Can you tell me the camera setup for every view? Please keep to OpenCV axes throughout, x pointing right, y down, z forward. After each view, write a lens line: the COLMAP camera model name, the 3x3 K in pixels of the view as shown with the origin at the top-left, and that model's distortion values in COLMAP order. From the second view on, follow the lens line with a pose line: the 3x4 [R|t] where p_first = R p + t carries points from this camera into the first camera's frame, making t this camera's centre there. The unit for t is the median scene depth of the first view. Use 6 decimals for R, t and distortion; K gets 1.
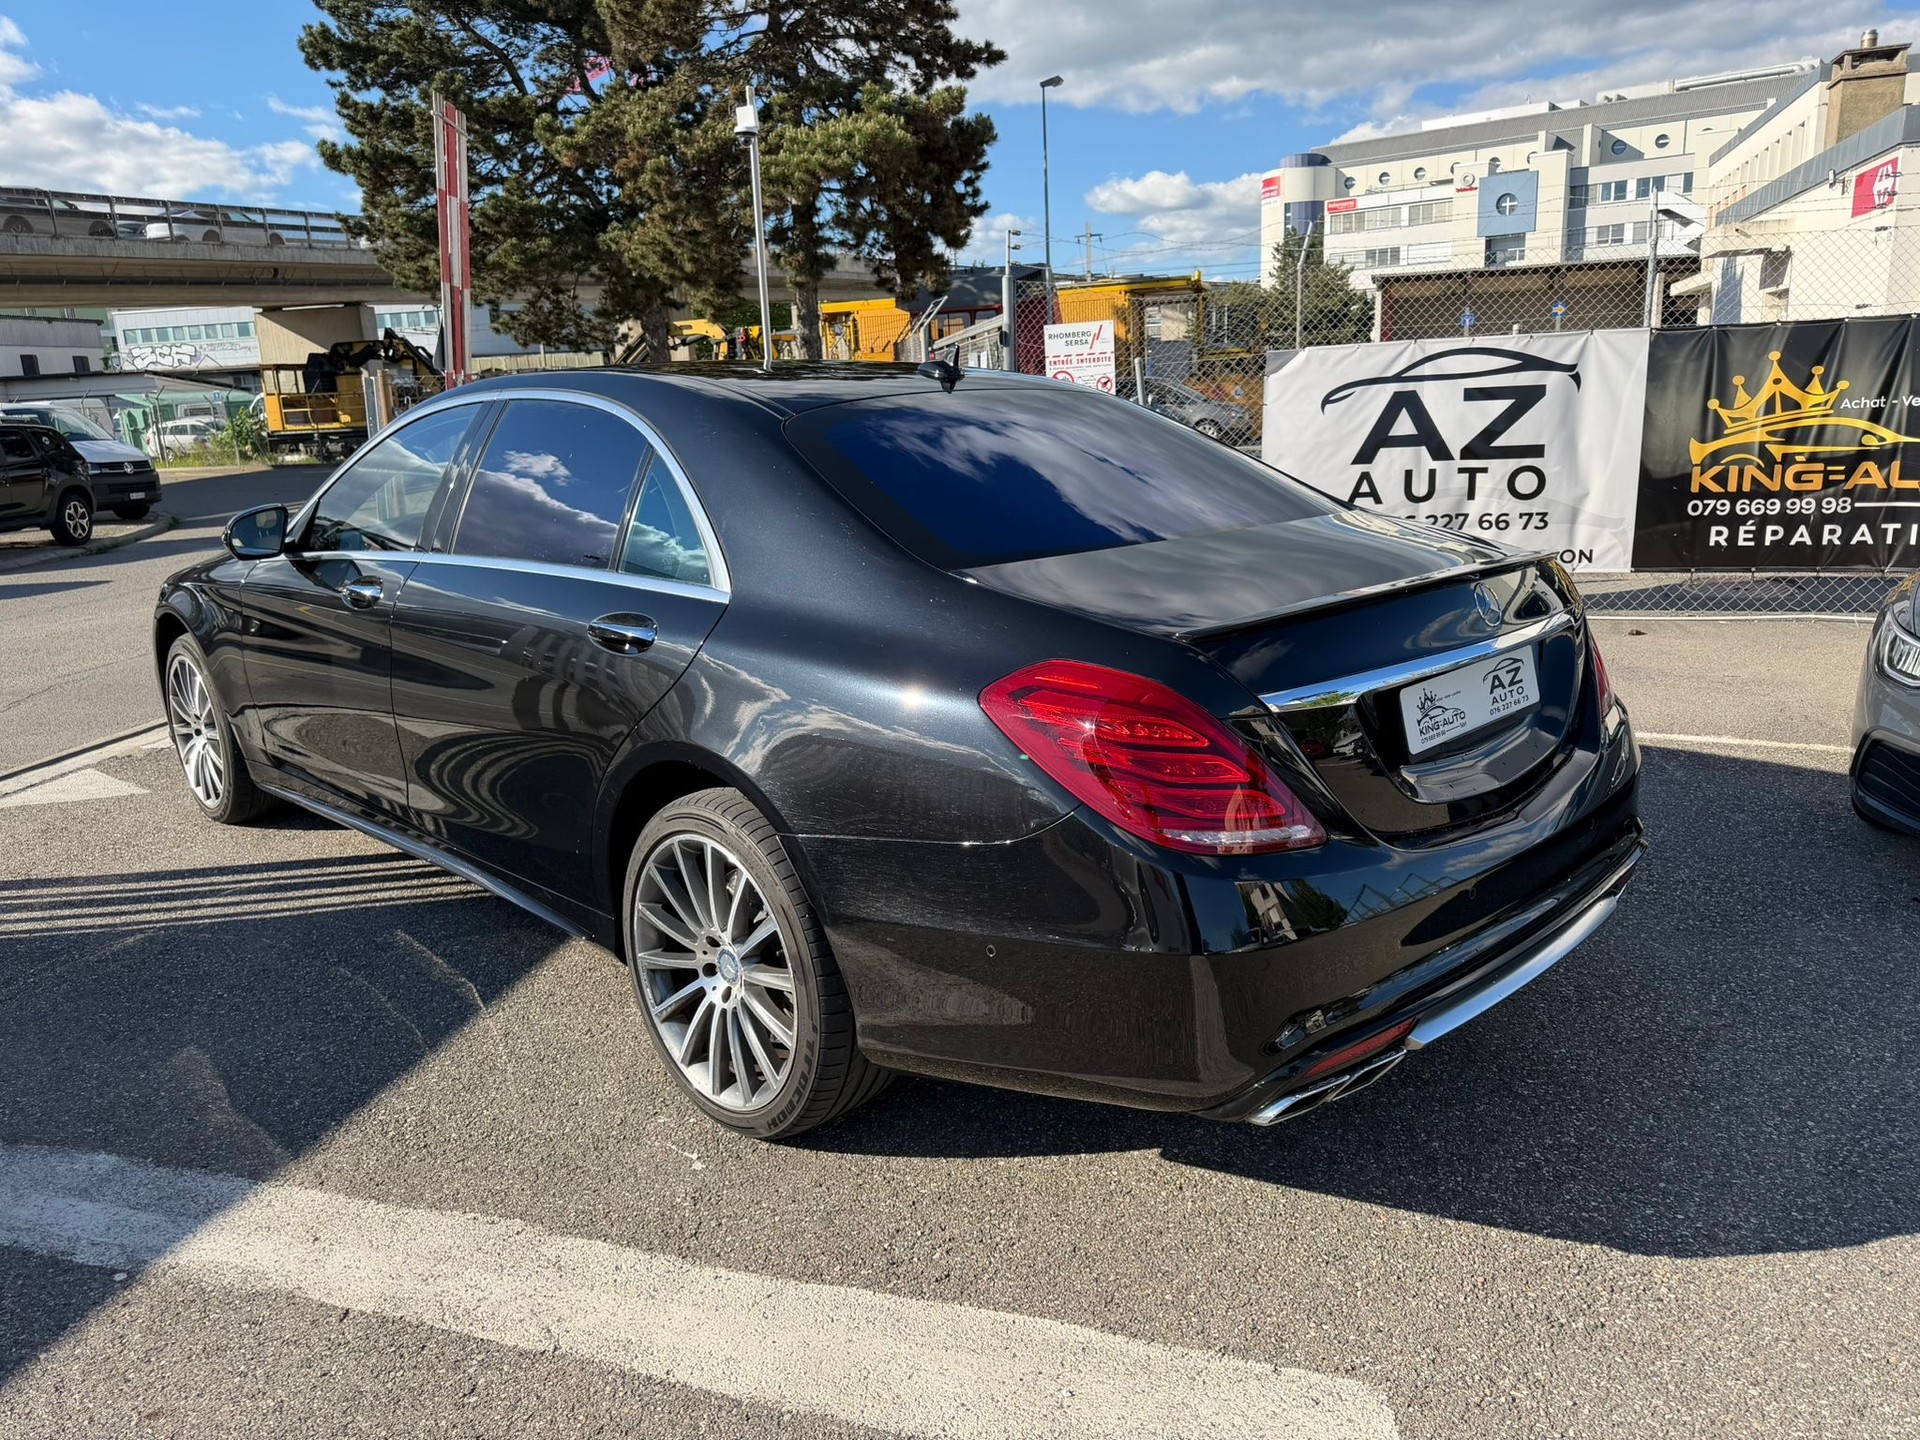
lens RADIAL K [[1360.7, 0, 974.2], [0, 1360.7, 724.3], [0, 0, 1]] dist [0.033072, -0.039814]
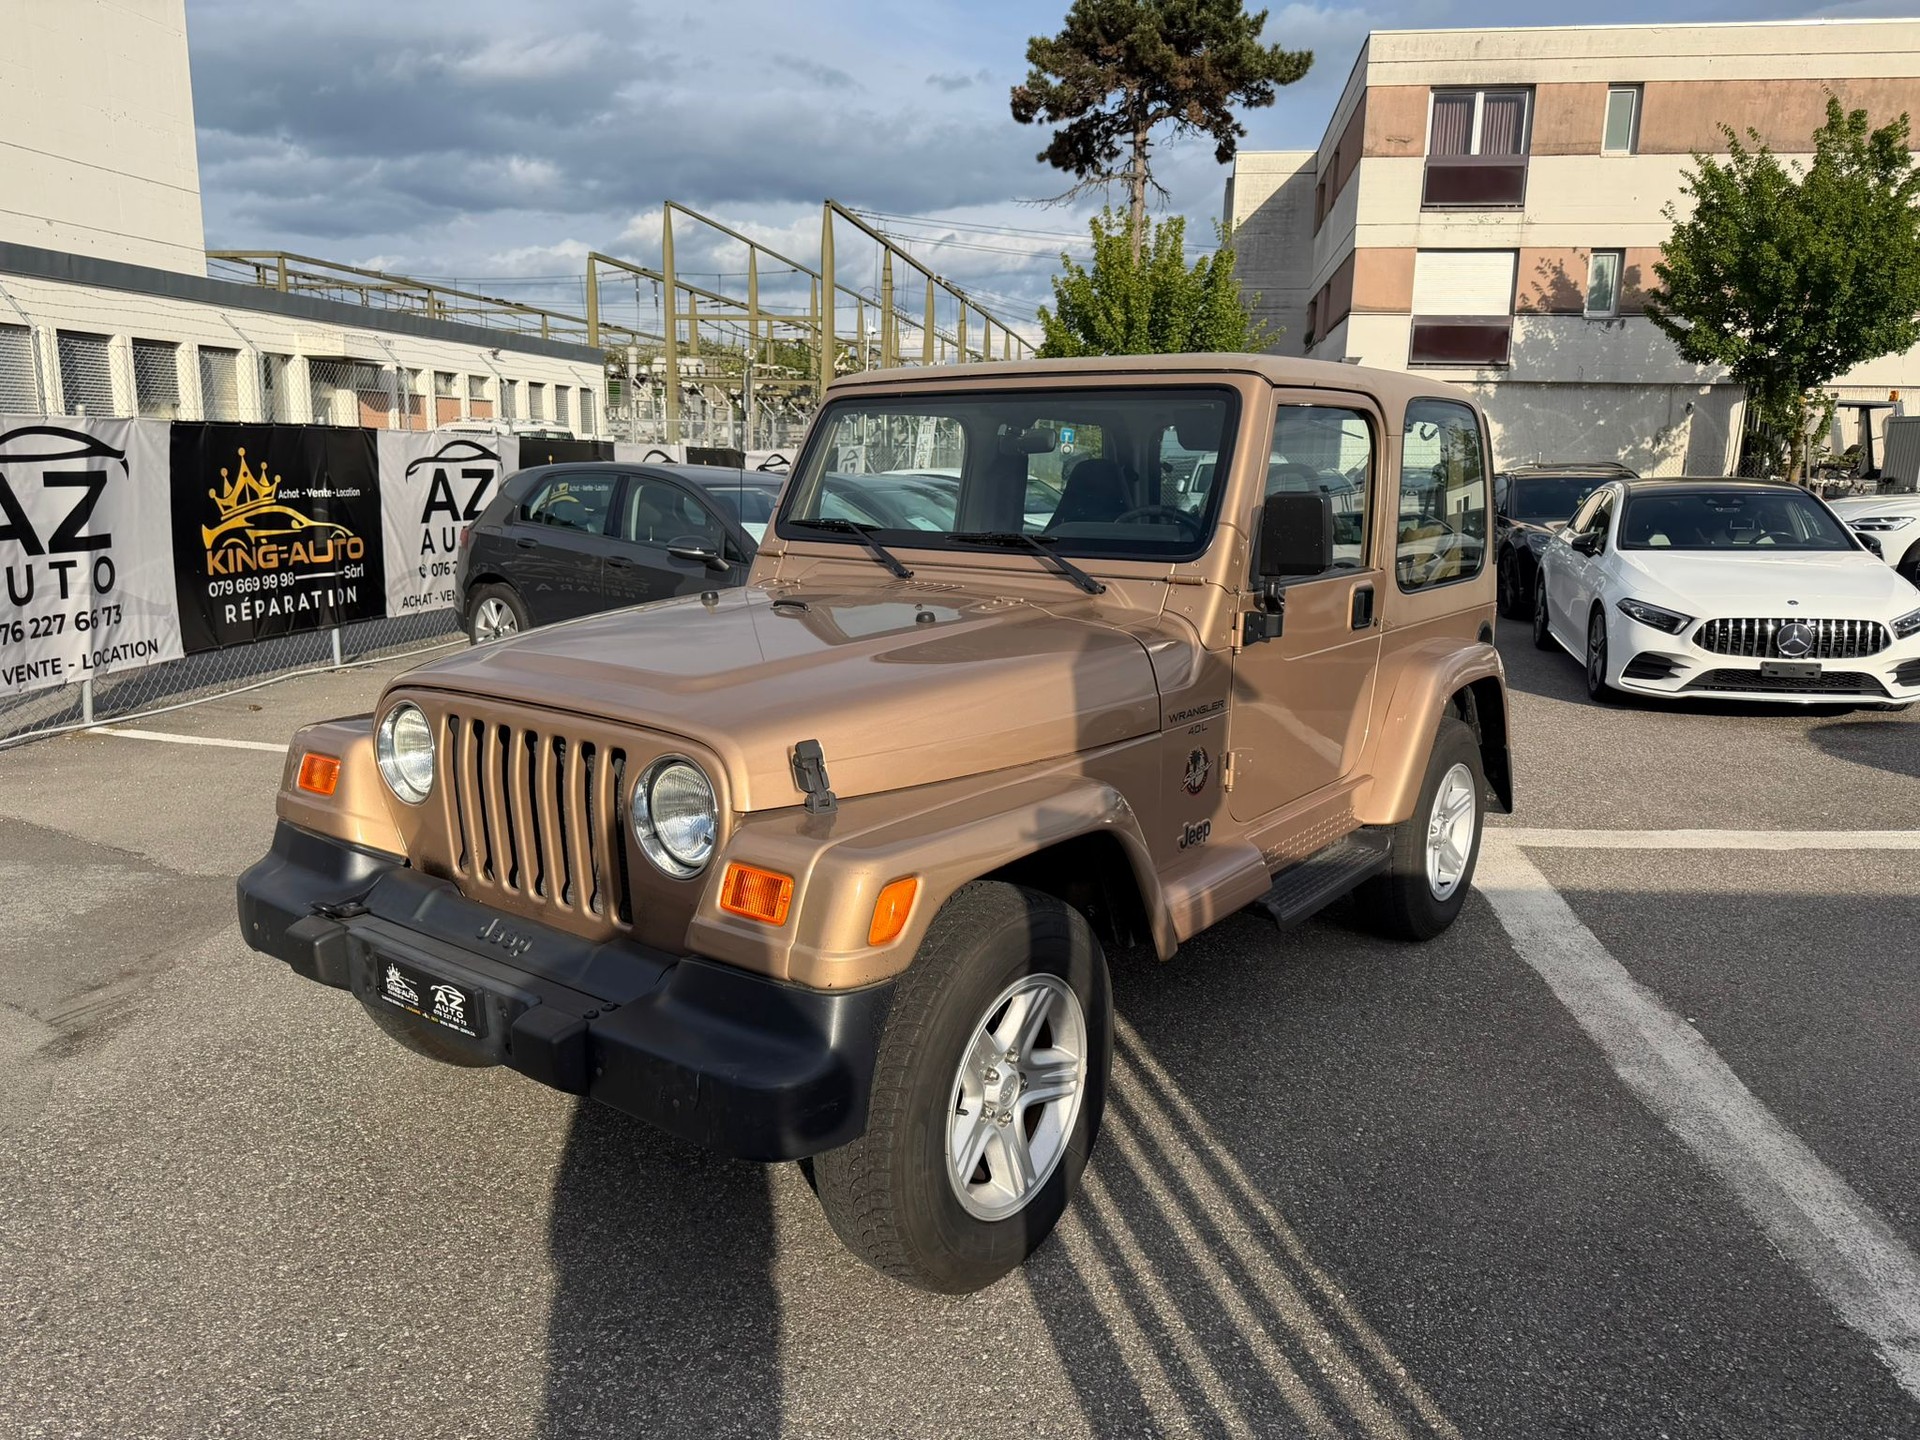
lens RADIAL K [[1360.7, 0, 970.6], [0, 1360.7, 717.5], [0, 0, 1]] dist [0.033072, -0.039814]
pose [[-0.170087, -0.148568, 0.974165, -0.240362], [0.217737, 0.958470, 0.184191, -0.050802], [-0.961073, 0.243441, -0.130675, 0.232481]]
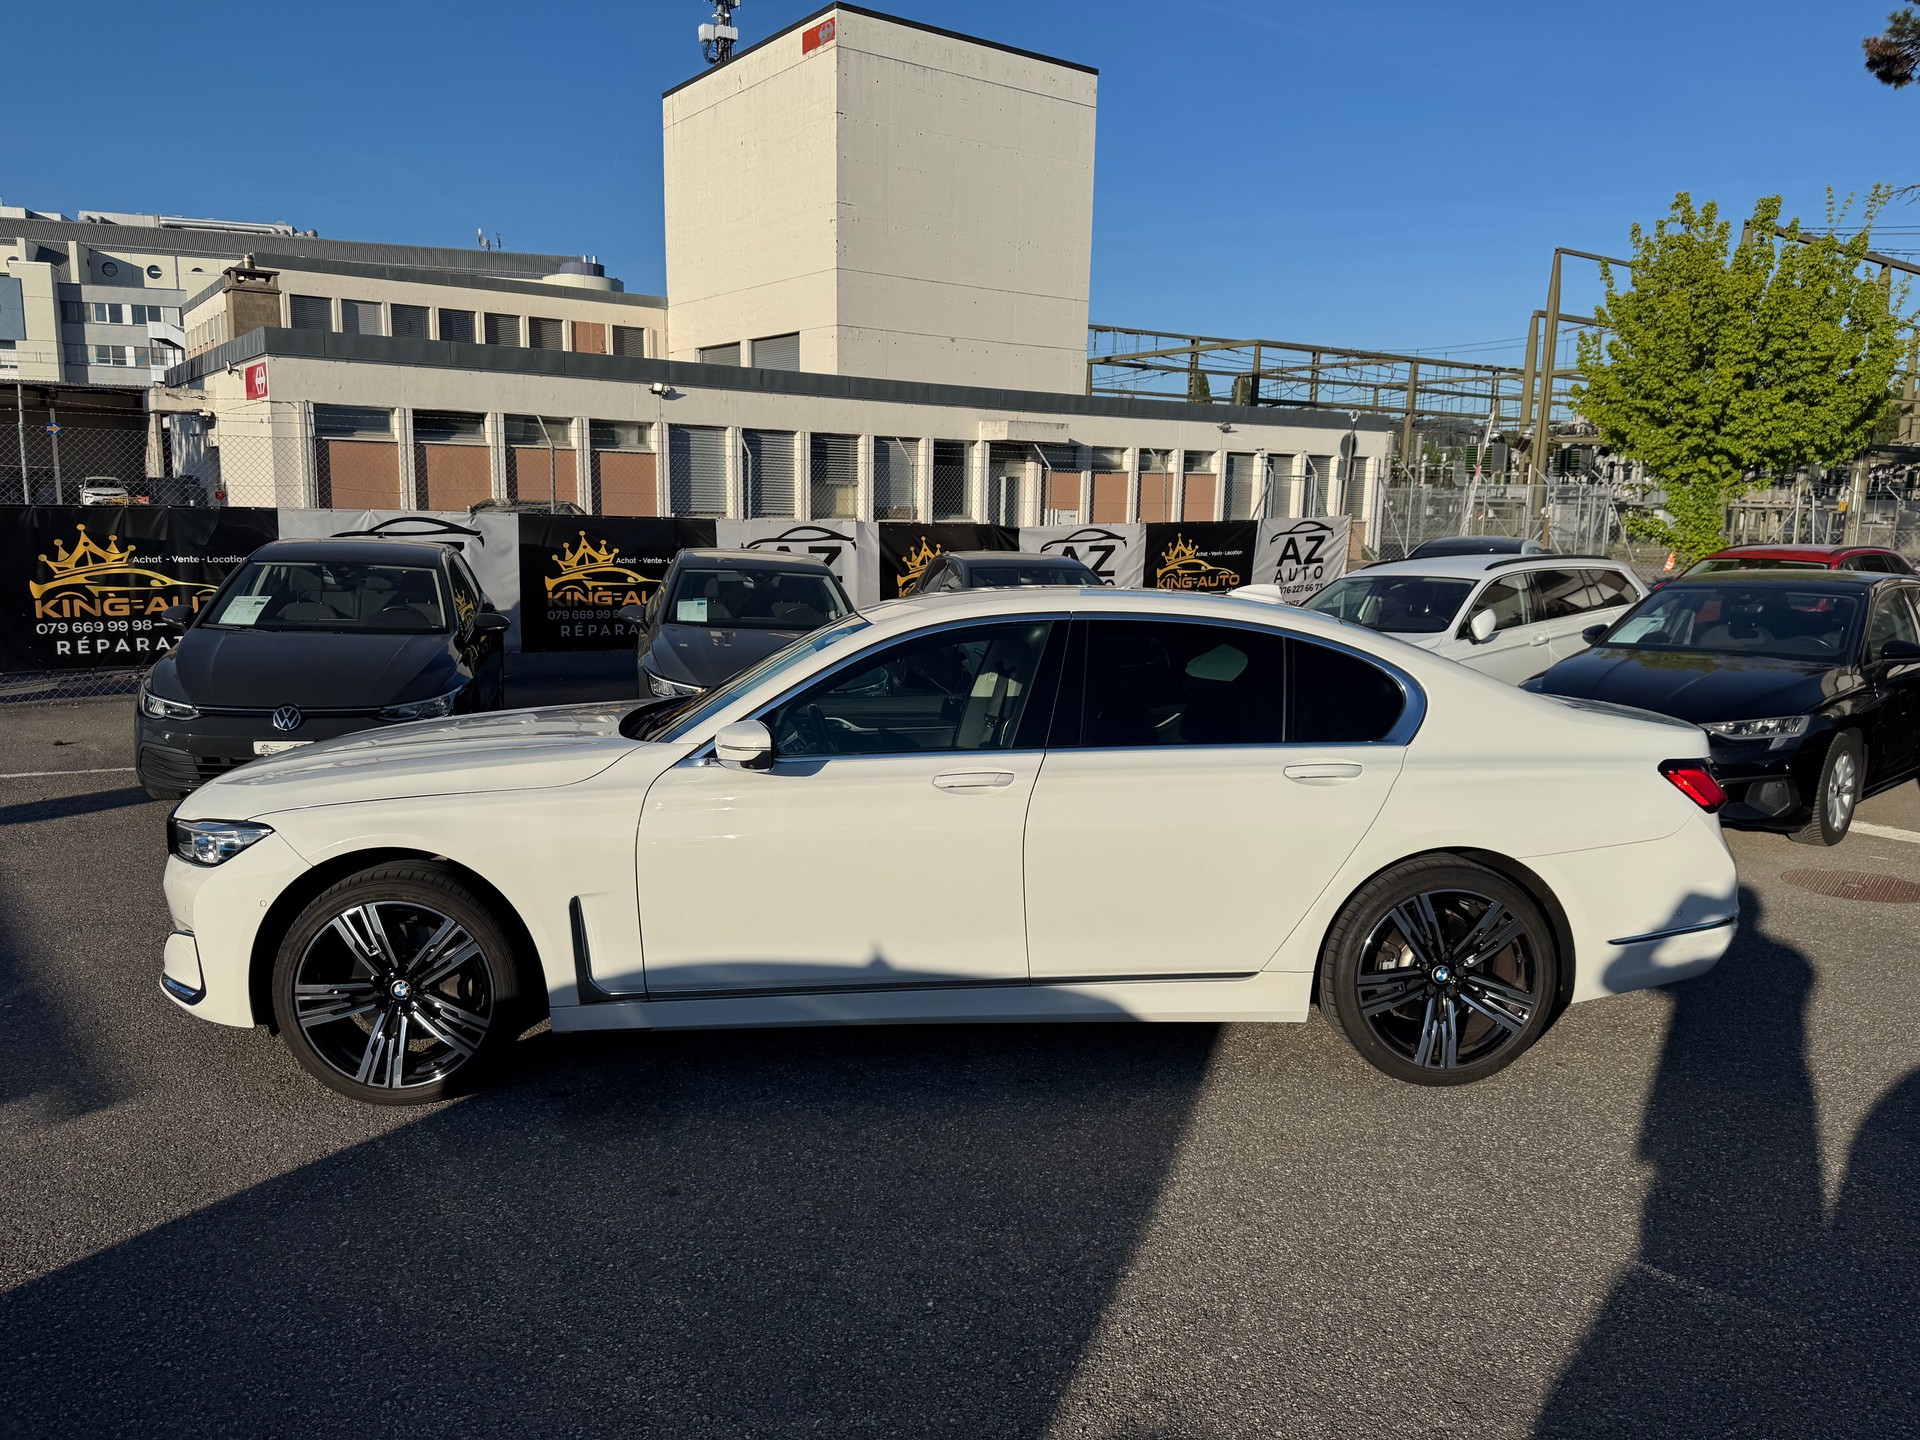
lens RADIAL K [[1353.7, 0, 956.0], [0, 1353.7, 717.3], [0, 0, 1]] dist [0.048307, -0.056948]
pose [[0.580027, -0.075317, 0.811108, -0.031785], [0.146873, 0.989067, -0.013188, 0.035240], [-0.801247, 0.126779, 0.584748, -0.224863]]
